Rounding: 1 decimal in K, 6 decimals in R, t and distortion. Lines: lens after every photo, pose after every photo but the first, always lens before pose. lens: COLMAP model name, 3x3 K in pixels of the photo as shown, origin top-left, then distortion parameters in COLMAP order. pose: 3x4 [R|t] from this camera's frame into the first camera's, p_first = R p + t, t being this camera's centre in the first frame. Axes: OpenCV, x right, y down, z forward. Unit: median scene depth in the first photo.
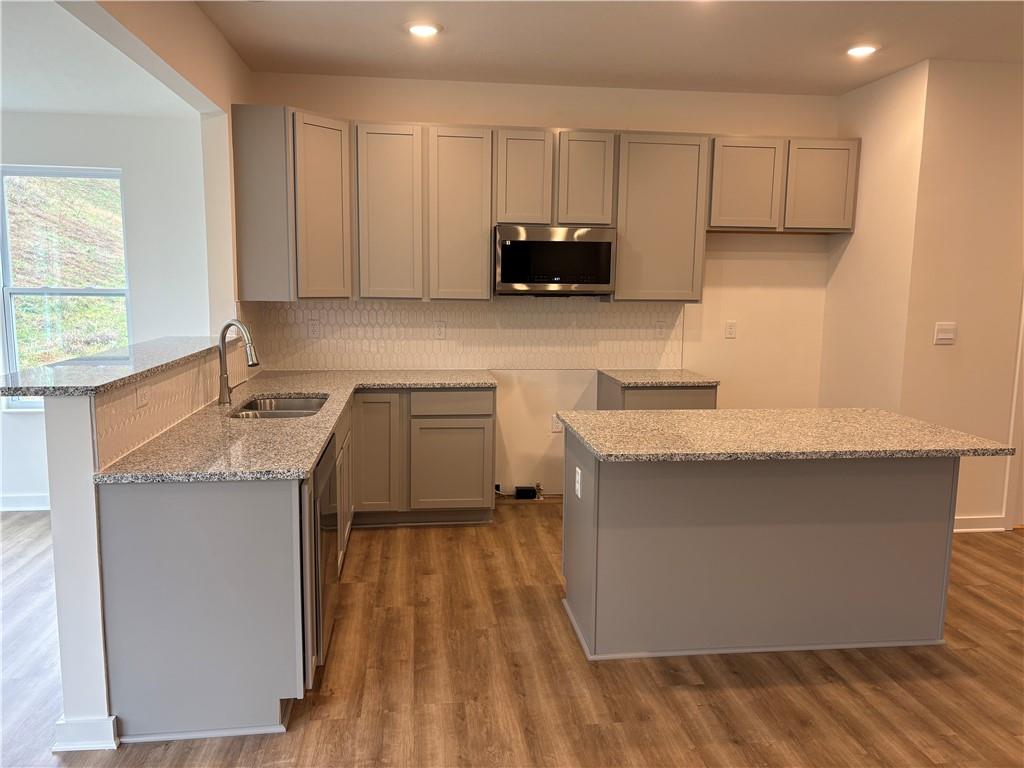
lens RADIAL K [[779.0, 0, 510.4], [0, 779.0, 388.1], [0, 0, 1]] dist [0.053672, -0.053887]
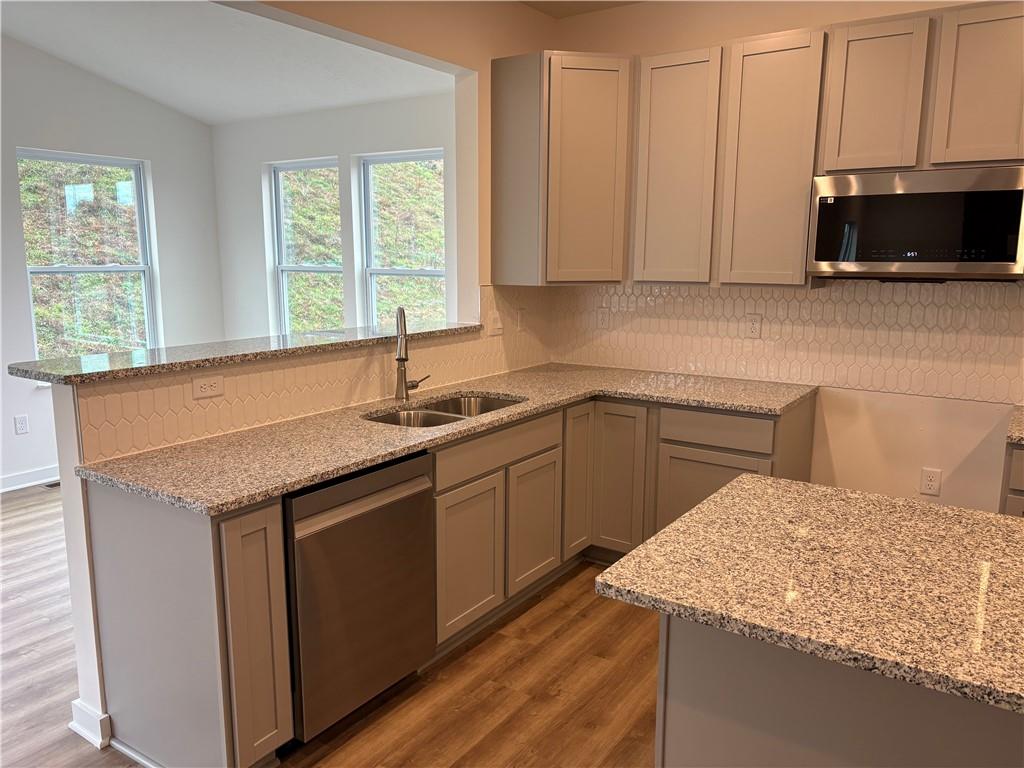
lens RADIAL K [[775.5, 0, 508.6], [0, 775.5, 391.8], [0, 0, 1]] dist [0.056449, -0.061955]
pose [[0.748523, 0.107169, -0.654392, 0.287367], [-0.086114, 0.994207, 0.064320, -0.052296], [0.657494, 0.008207, 0.753415, 0.378494]]
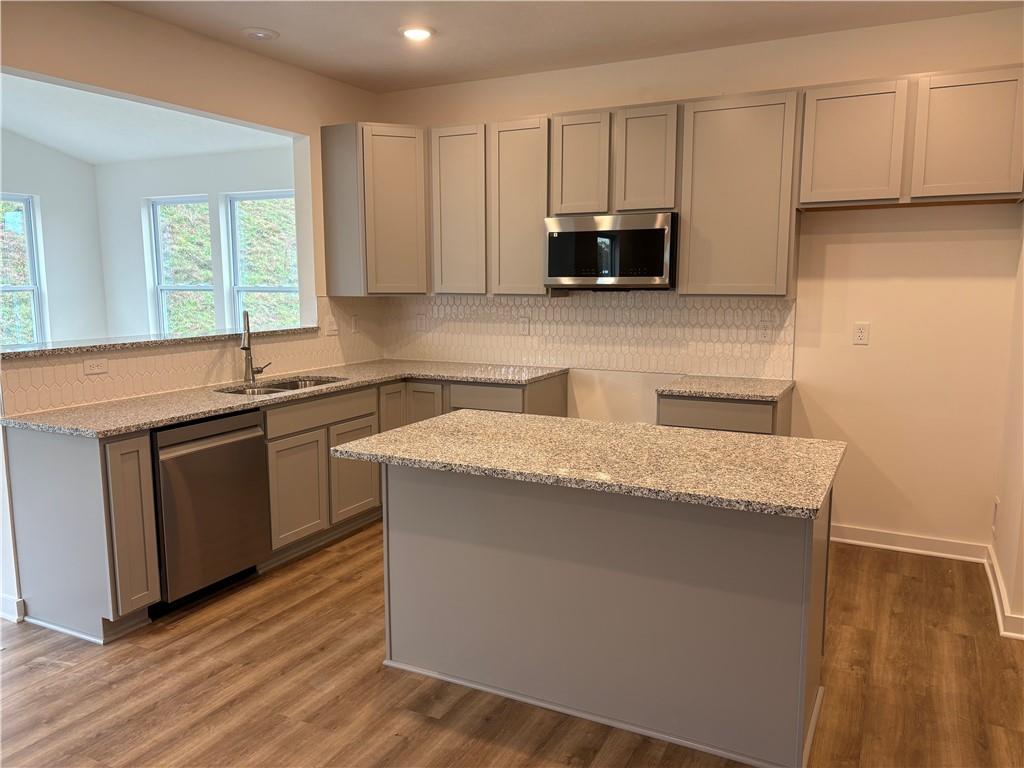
lens RADIAL K [[779.0, 0, 510.4], [0, 779.0, 388.1], [0, 0, 1]] dist [0.053672, -0.053887]
pose [[0.825058, 0.065288, -0.561263, 0.586035], [-0.066484, 0.997619, 0.018315, -0.015988], [0.561123, 0.022204, 0.827435, 0.218328]]
